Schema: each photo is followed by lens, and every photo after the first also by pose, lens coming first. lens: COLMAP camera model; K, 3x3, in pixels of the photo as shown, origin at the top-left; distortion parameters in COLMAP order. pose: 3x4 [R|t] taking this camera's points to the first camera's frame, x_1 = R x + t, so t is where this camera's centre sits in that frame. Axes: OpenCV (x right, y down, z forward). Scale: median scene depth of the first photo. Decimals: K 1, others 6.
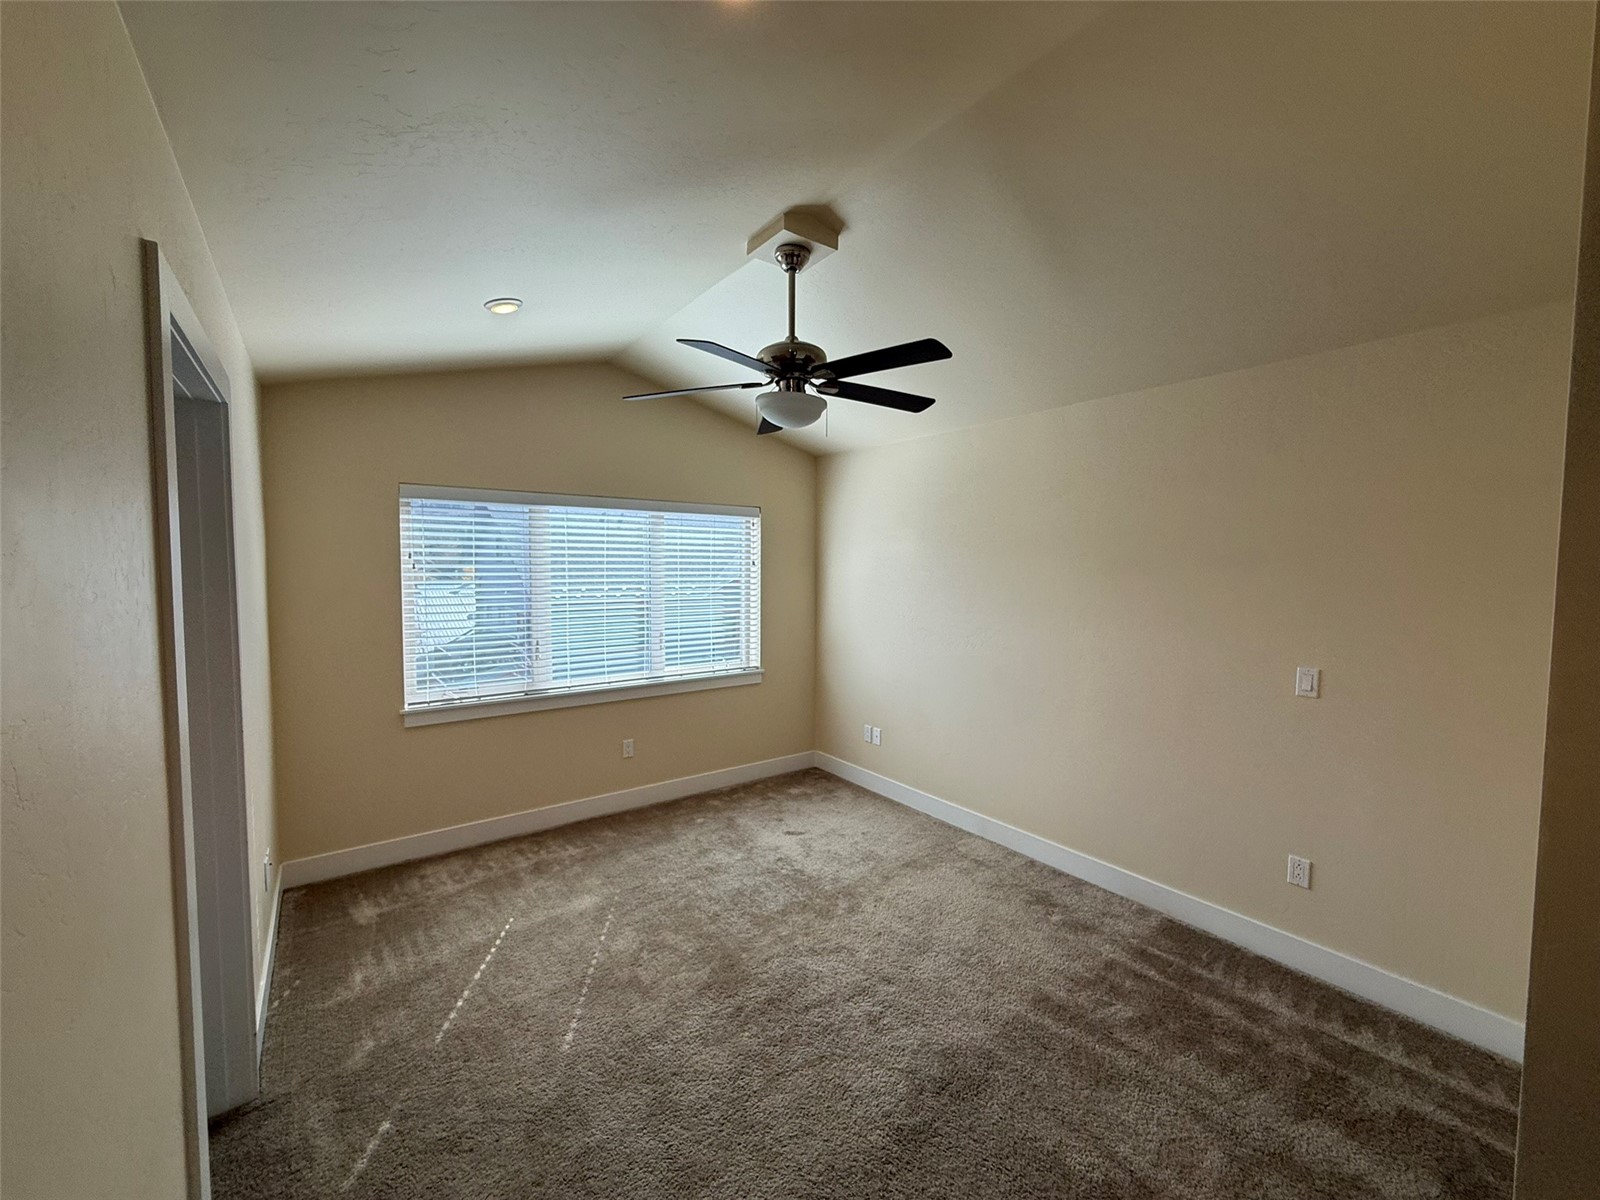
lens RADIAL K [[640.8, 0, 805.3], [0, 640.8, 589.6], [0, 0, 1]] dist [-0.005062, 0.000301]
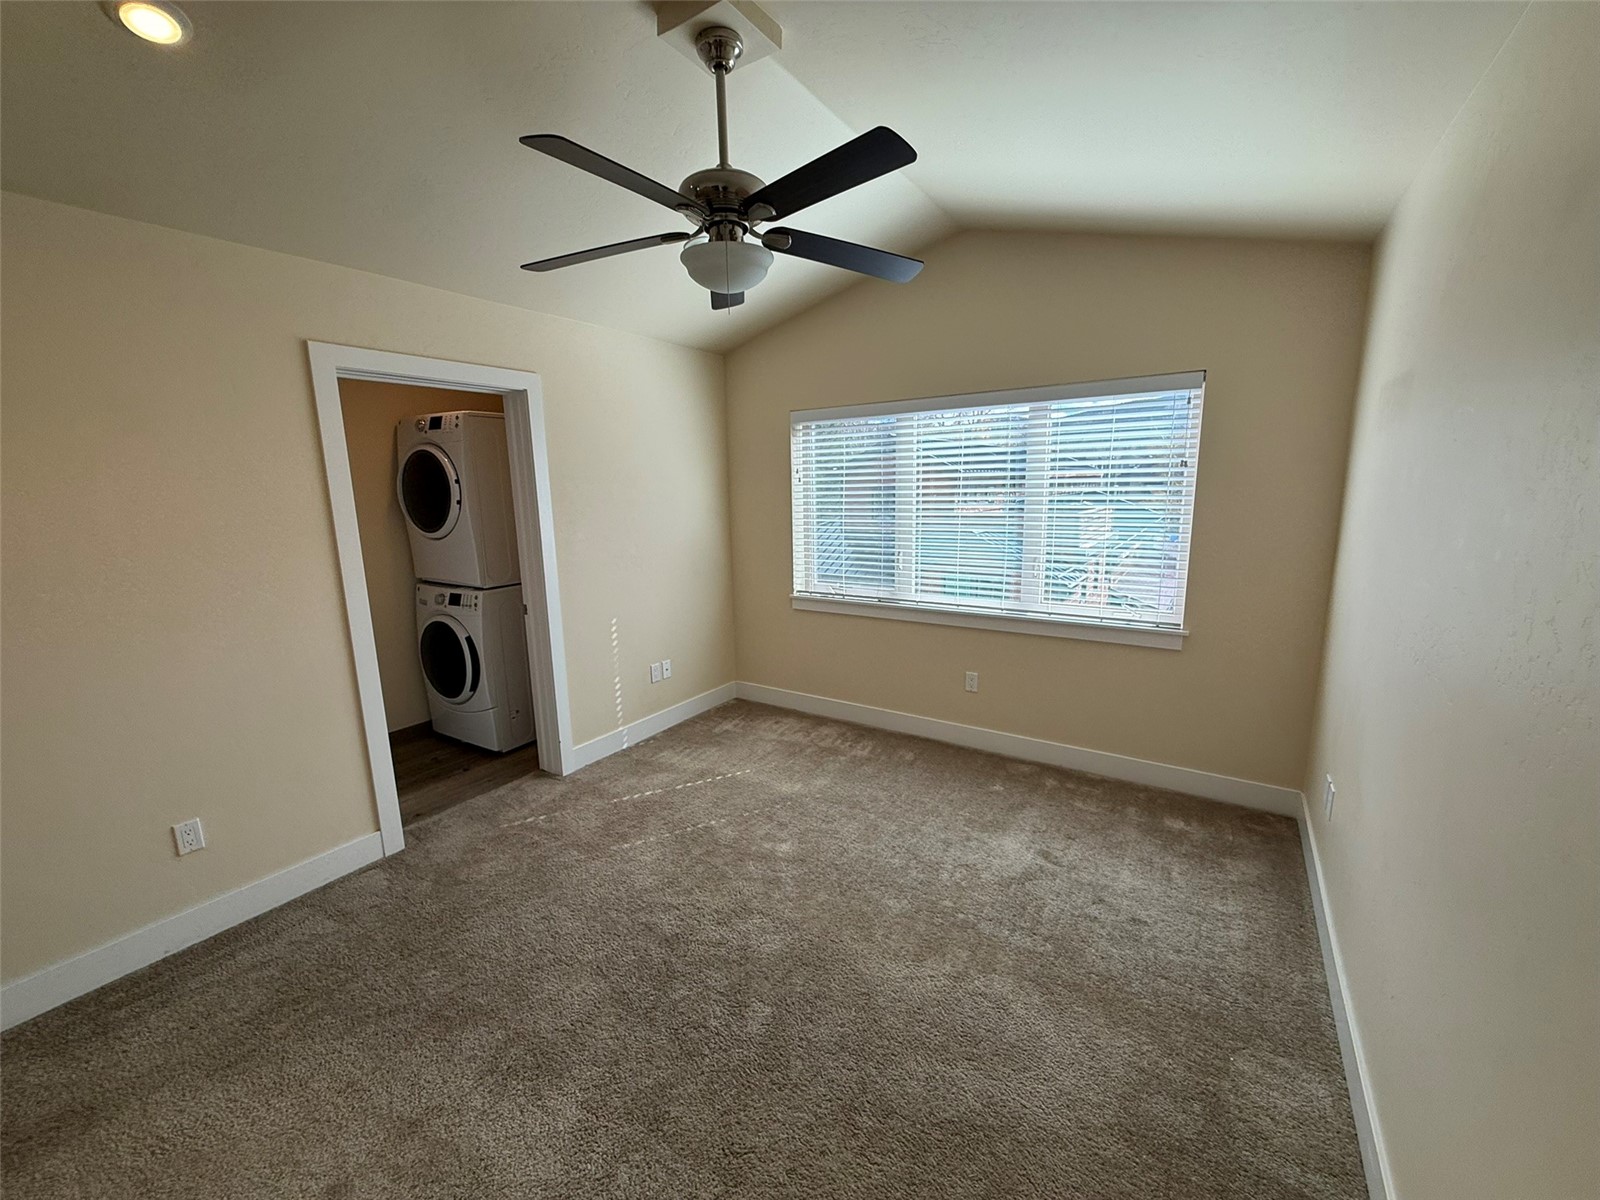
lens RADIAL K [[640.8, 0, 793.8], [0, 640.8, 598.4], [0, 0, 1]] dist [-0.005062, 0.000301]
pose [[0.326544, 0.148372, -0.933464, 0.560348], [-0.018461, 0.988415, 0.150649, 0.003289], [0.945002, -0.031960, 0.325500, 0.583405]]
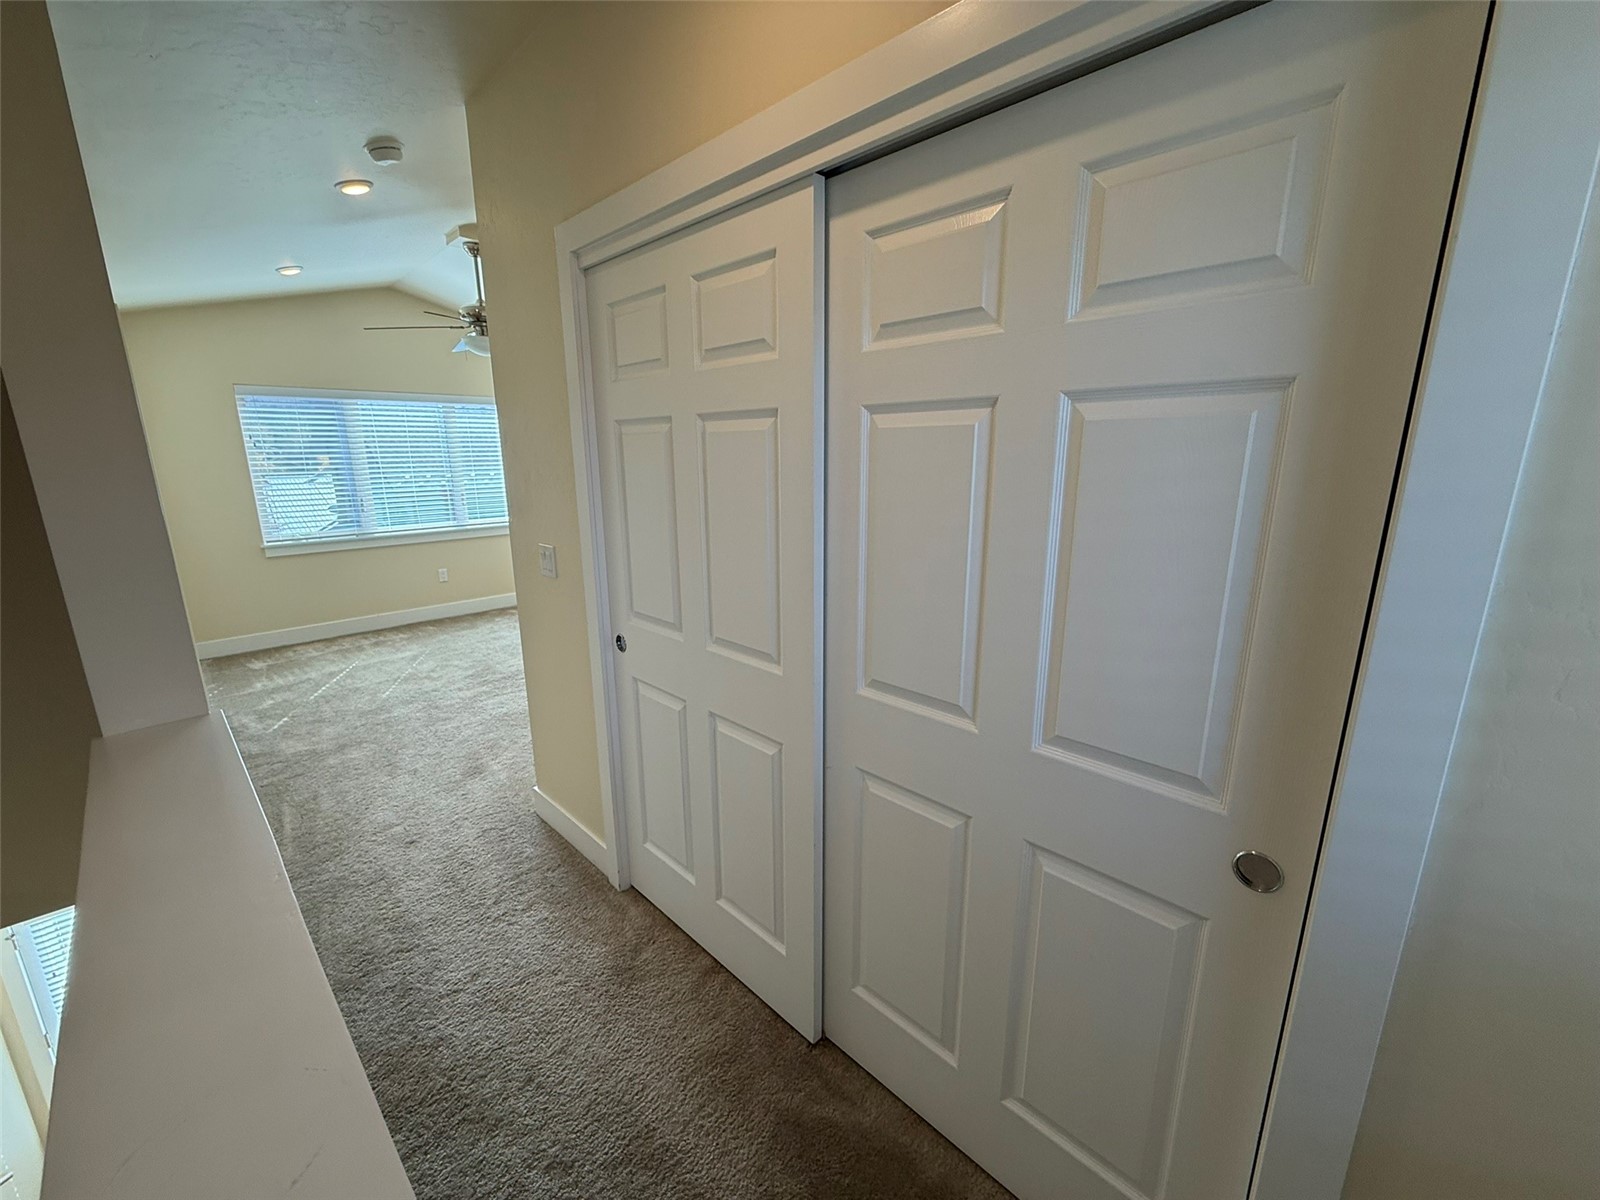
lens RADIAL K [[640.8, 0, 805.3], [0, 640.8, 592.4], [0, 0, 1]] dist [-0.005062, 0.000301]
pose [[0.988776, -0.042178, 0.143330, 0.384287], [0.015460, 0.983059, 0.182635, 0.046755], [-0.148605, -0.178369, 0.972677, -0.625651]]
